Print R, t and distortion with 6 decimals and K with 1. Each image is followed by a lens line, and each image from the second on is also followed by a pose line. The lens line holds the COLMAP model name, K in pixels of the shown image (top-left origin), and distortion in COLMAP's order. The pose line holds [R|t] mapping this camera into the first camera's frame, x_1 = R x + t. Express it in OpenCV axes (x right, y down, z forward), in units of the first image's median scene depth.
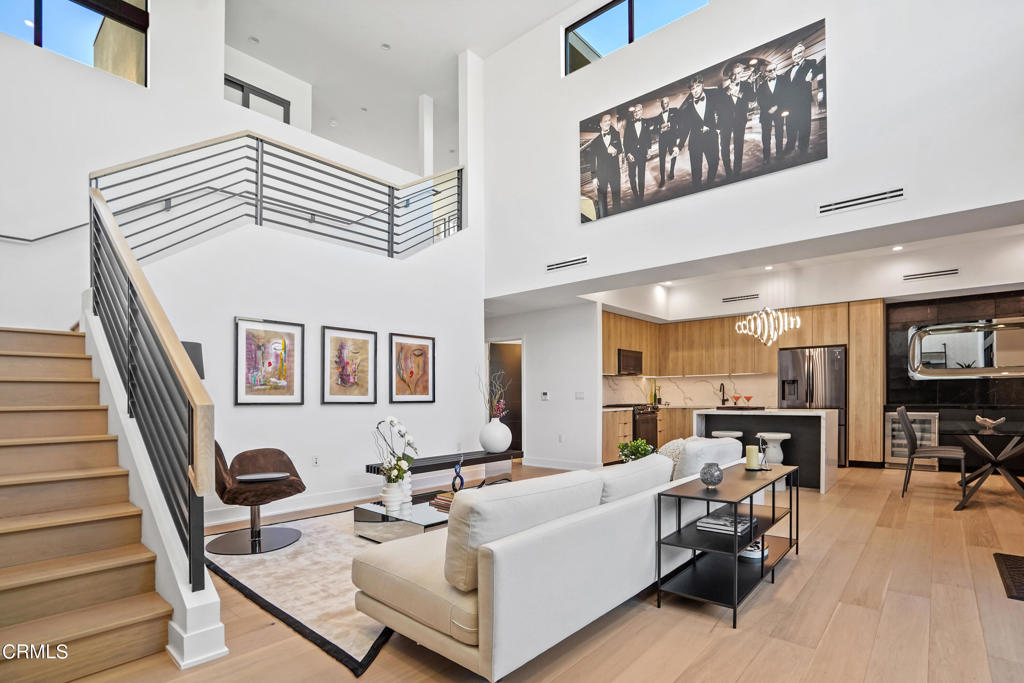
lens RADIAL K [[485.4, 0, 530.1], [0, 485.4, 401.4], [0, 0, 1]] dist [-0.008435, 0.002630]
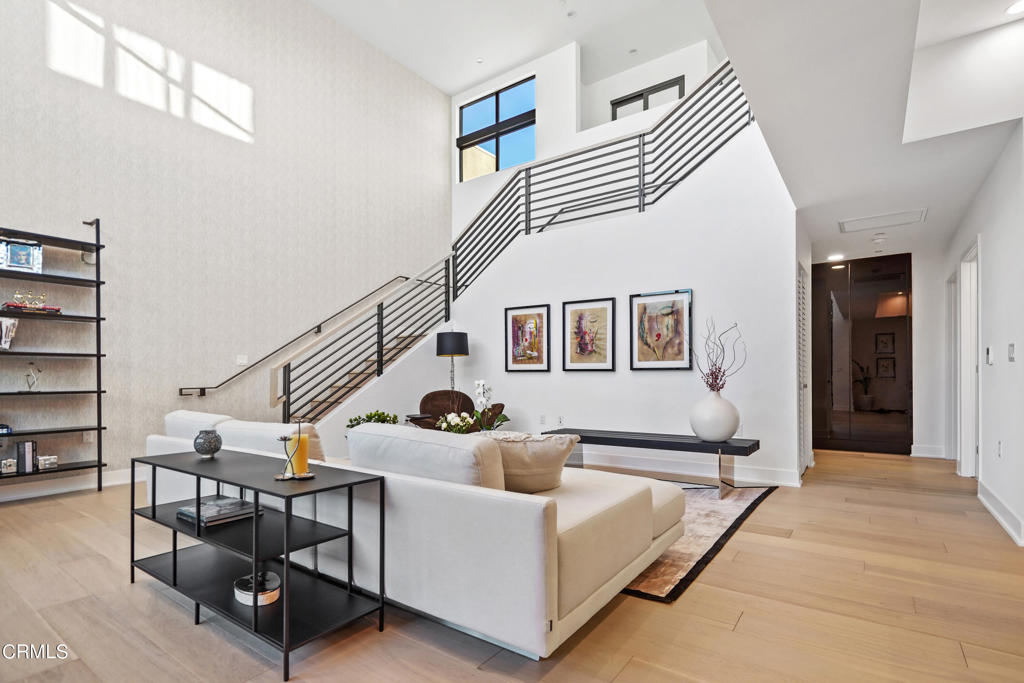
lens RADIAL K [[485.4, 0, 511.9], [0, 485.4, 366.3], [0, 0, 1]] dist [-0.008435, 0.002630]
pose [[0.101109, -0.002720, -0.994872, 0.572246], [0.003668, 0.999990, -0.002362, -0.002738], [0.994869, -0.003410, 0.101118, 0.631373]]
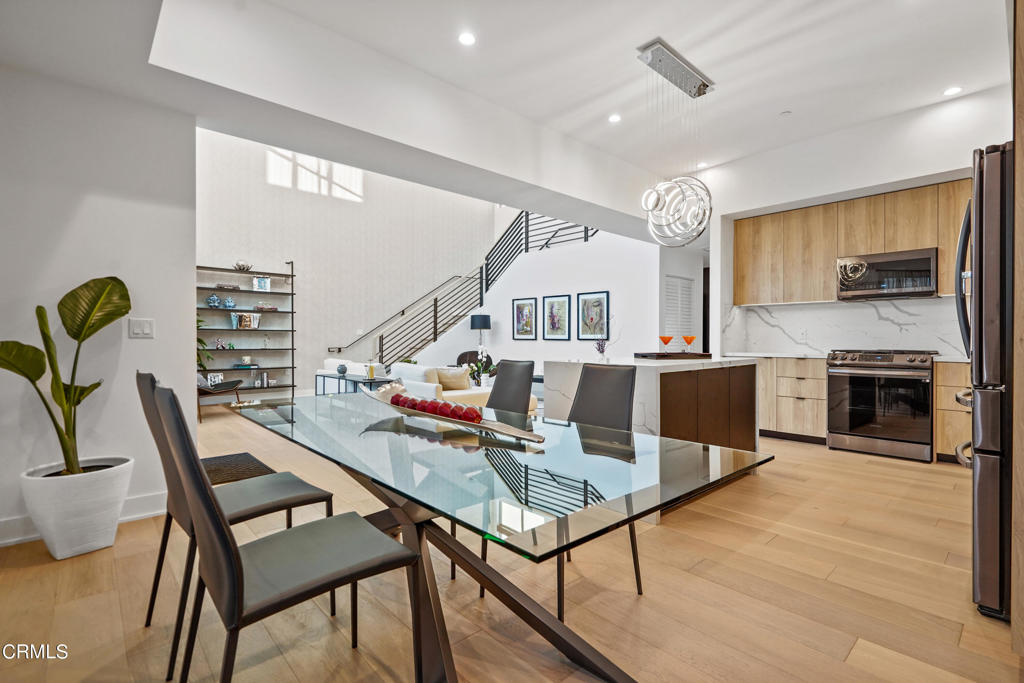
lens RADIAL K [[485.4, 0, 514.9], [0, 485.4, 340.6], [0, 0, 1]] dist [-0.008435, 0.002630]
pose [[-0.115489, 0.022539, -0.993053, 1.146754], [-0.000898, 0.999740, 0.022795, -0.027196], [0.993308, 0.003524, -0.115439, 0.912049]]
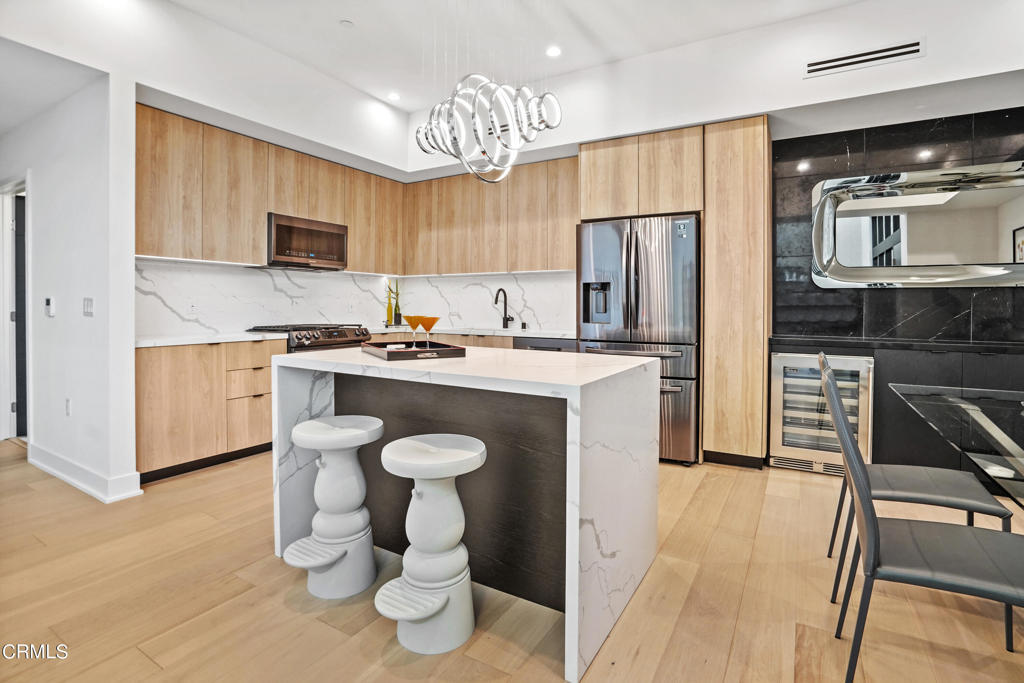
lens RADIAL K [[485.4, 0, 525.1], [0, 485.4, 302.0], [0, 0, 1]] dist [-0.008435, 0.002630]
pose [[0.982141, 0.014608, 0.187580, 0.446401], [-0.011687, 0.999793, -0.016667, -0.019833], [-0.187784, 0.014177, 0.982108, 0.633976]]
